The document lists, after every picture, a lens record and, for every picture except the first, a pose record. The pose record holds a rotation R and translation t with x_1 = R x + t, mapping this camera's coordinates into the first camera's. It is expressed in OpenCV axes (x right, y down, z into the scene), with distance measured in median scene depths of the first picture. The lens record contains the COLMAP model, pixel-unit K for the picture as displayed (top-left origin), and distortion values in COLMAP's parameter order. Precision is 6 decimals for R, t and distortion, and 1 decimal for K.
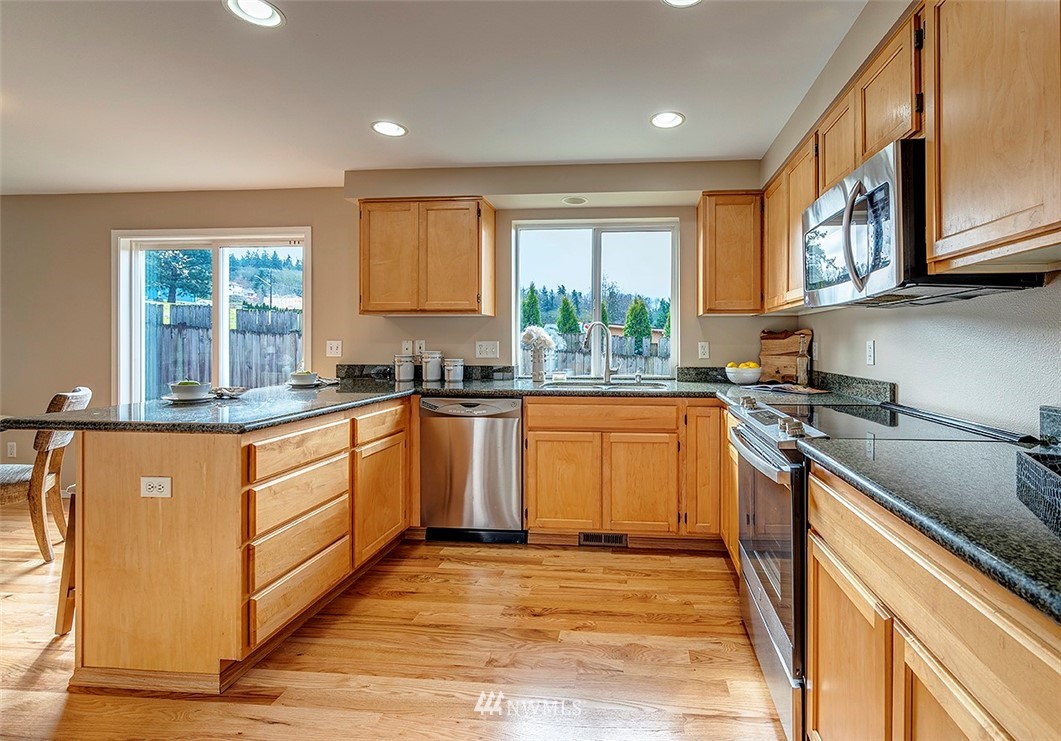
lens RADIAL K [[482.4, 0, 599.4], [0, 482.4, 340.5], [0, 0, 1]] dist [-0.002001, -0.000218]
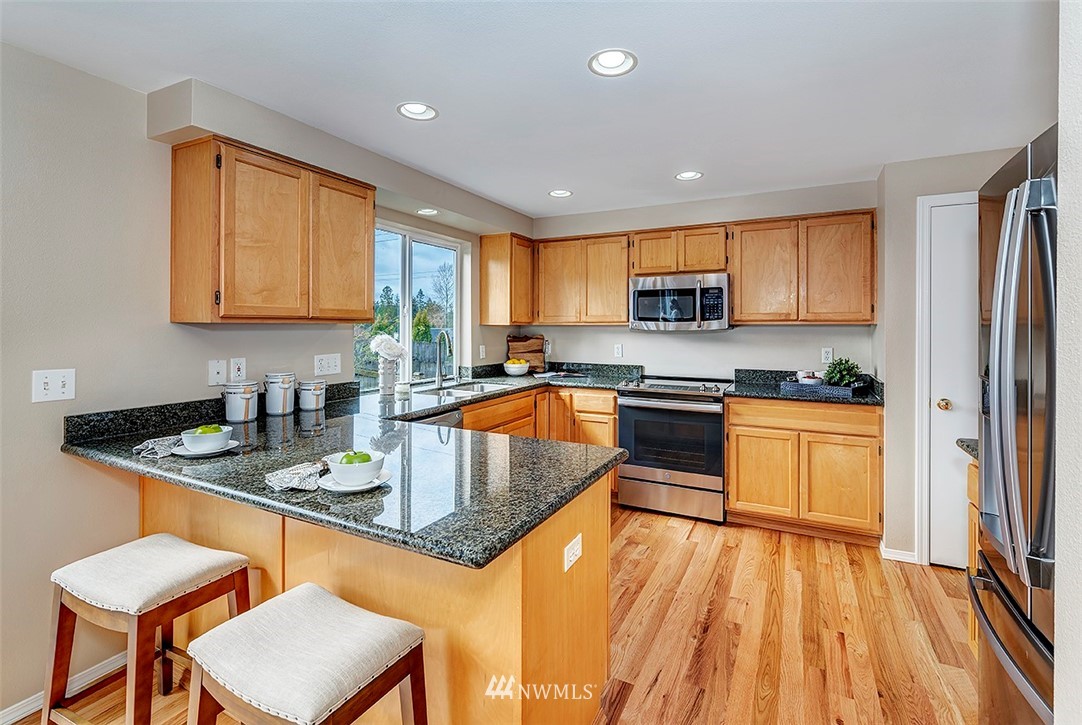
lens RADIAL K [[477.6, 0, 559.0], [0, 477.6, 327.3], [0, 0, 1]] dist [0.000581, 0.000095]
pose [[0.368808, -0.003259, 0.929500, -0.456352], [-0.002571, 0.999986, 0.004527, -0.026639], [-0.929502, -0.004060, 0.368795, 0.188491]]
